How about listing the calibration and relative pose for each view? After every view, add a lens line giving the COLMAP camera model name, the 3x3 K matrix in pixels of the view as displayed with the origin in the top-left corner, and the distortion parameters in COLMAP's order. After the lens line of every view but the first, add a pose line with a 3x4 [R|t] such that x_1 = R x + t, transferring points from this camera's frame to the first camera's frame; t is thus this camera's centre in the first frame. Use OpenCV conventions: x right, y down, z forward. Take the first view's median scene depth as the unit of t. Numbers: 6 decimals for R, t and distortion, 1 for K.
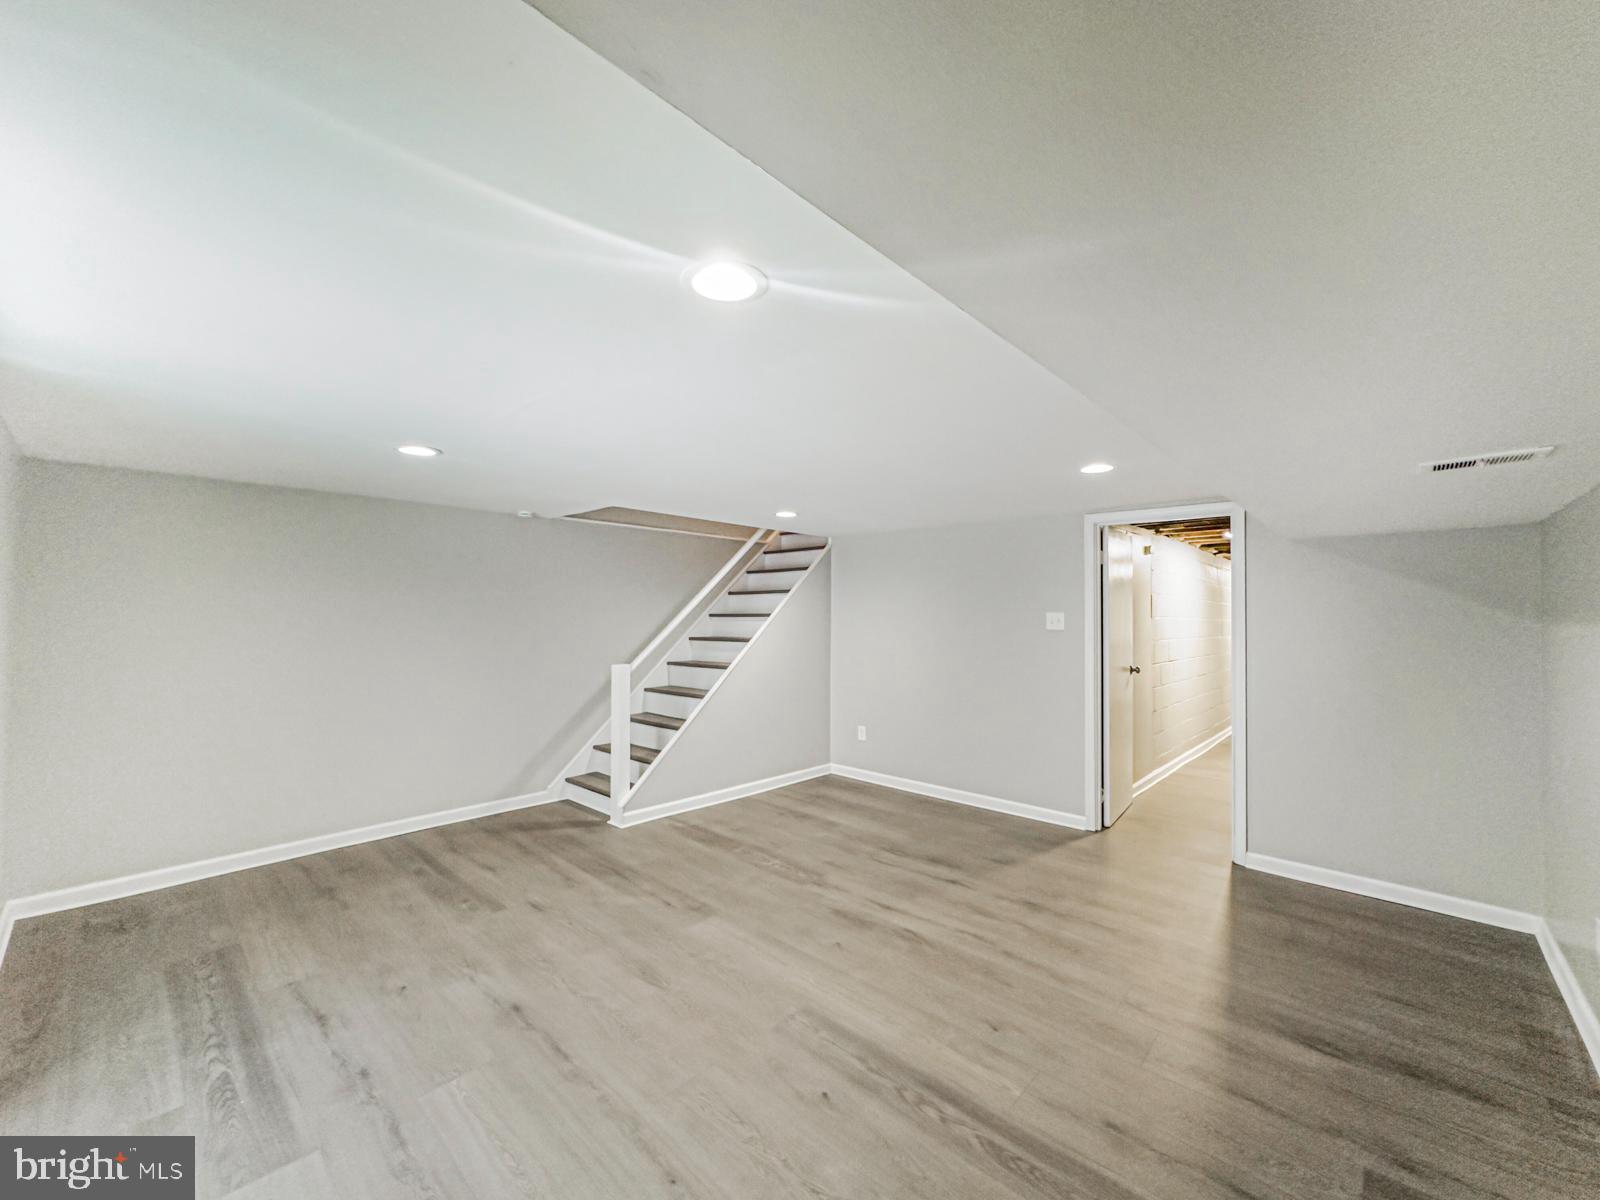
lens RADIAL K [[643.0, 0, 797.5], [0, 643.0, 603.3], [0, 0, 1]] dist [0.000785, 0.000603]
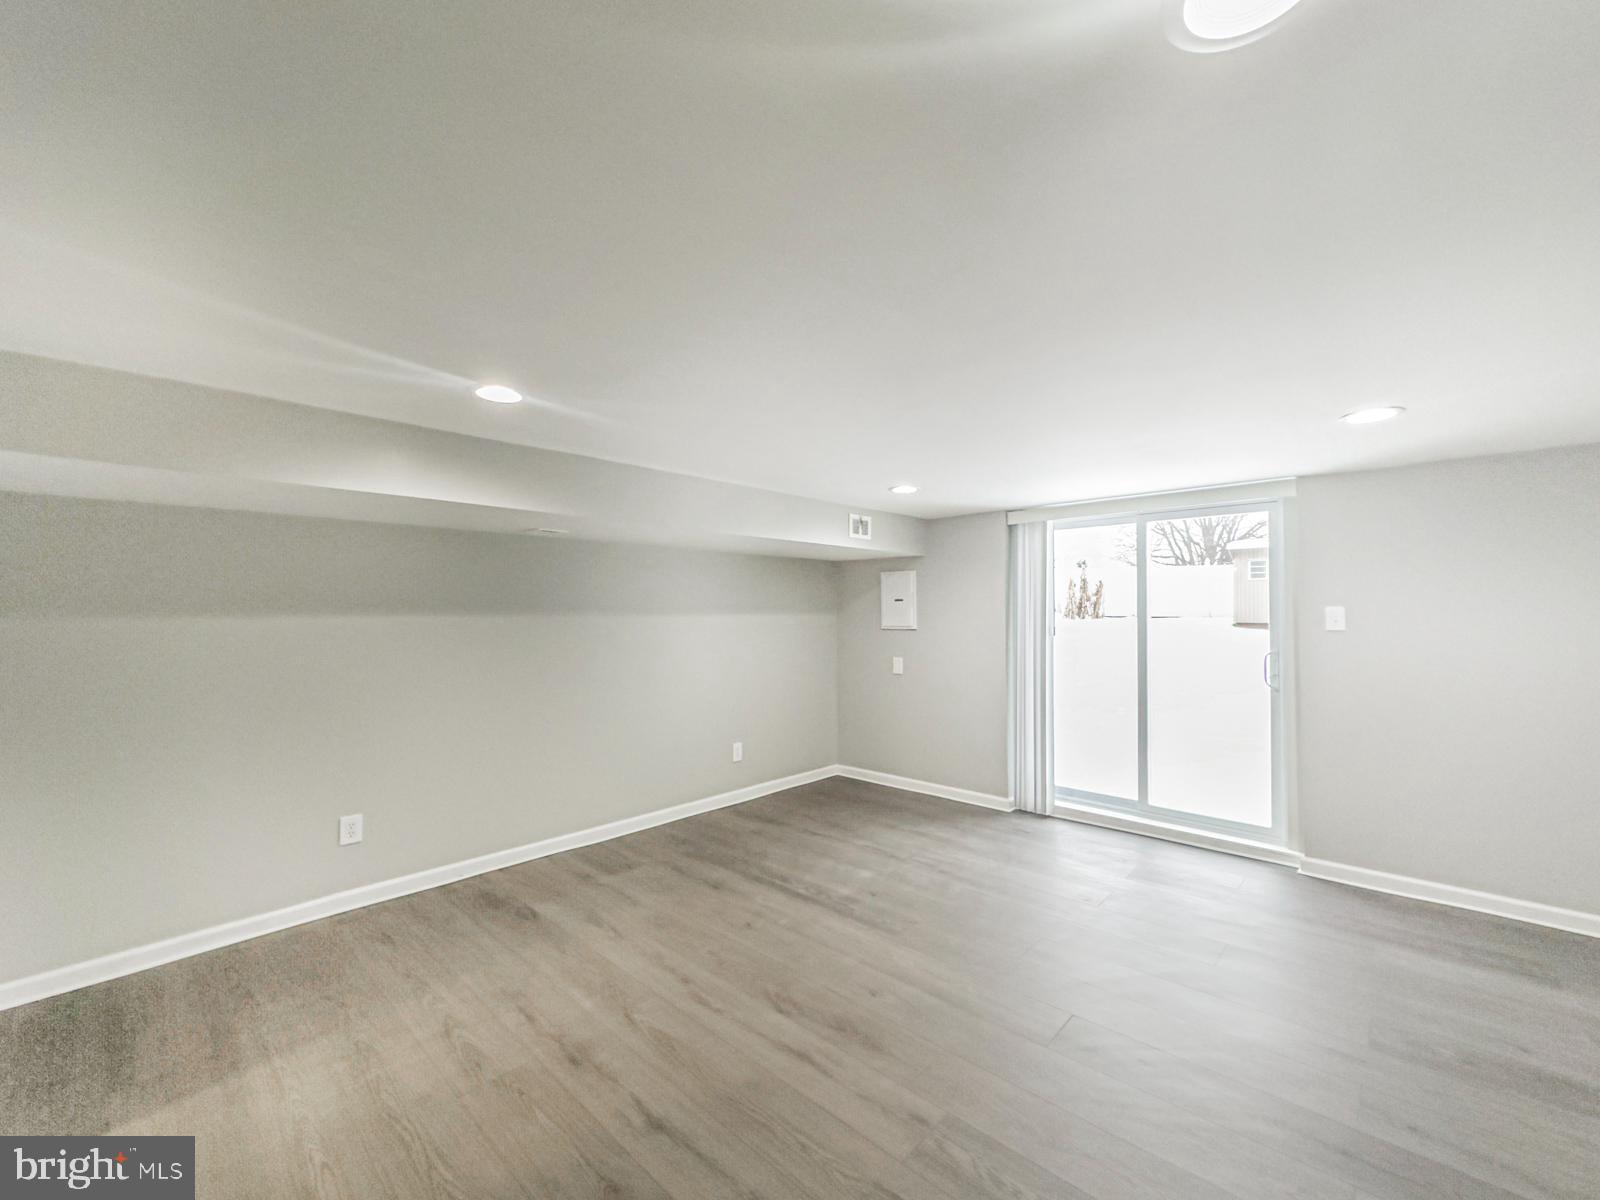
lens RADIAL K [[643.0, 0, 797.5], [0, 643.0, 603.3], [0, 0, 1]] dist [0.000785, 0.000603]
pose [[-0.999916, -0.001533, 0.012900, 0.148643], [-0.001900, 0.999591, -0.028529, 0.034338], [-0.012851, -0.028551, -0.999510, 1.820128]]
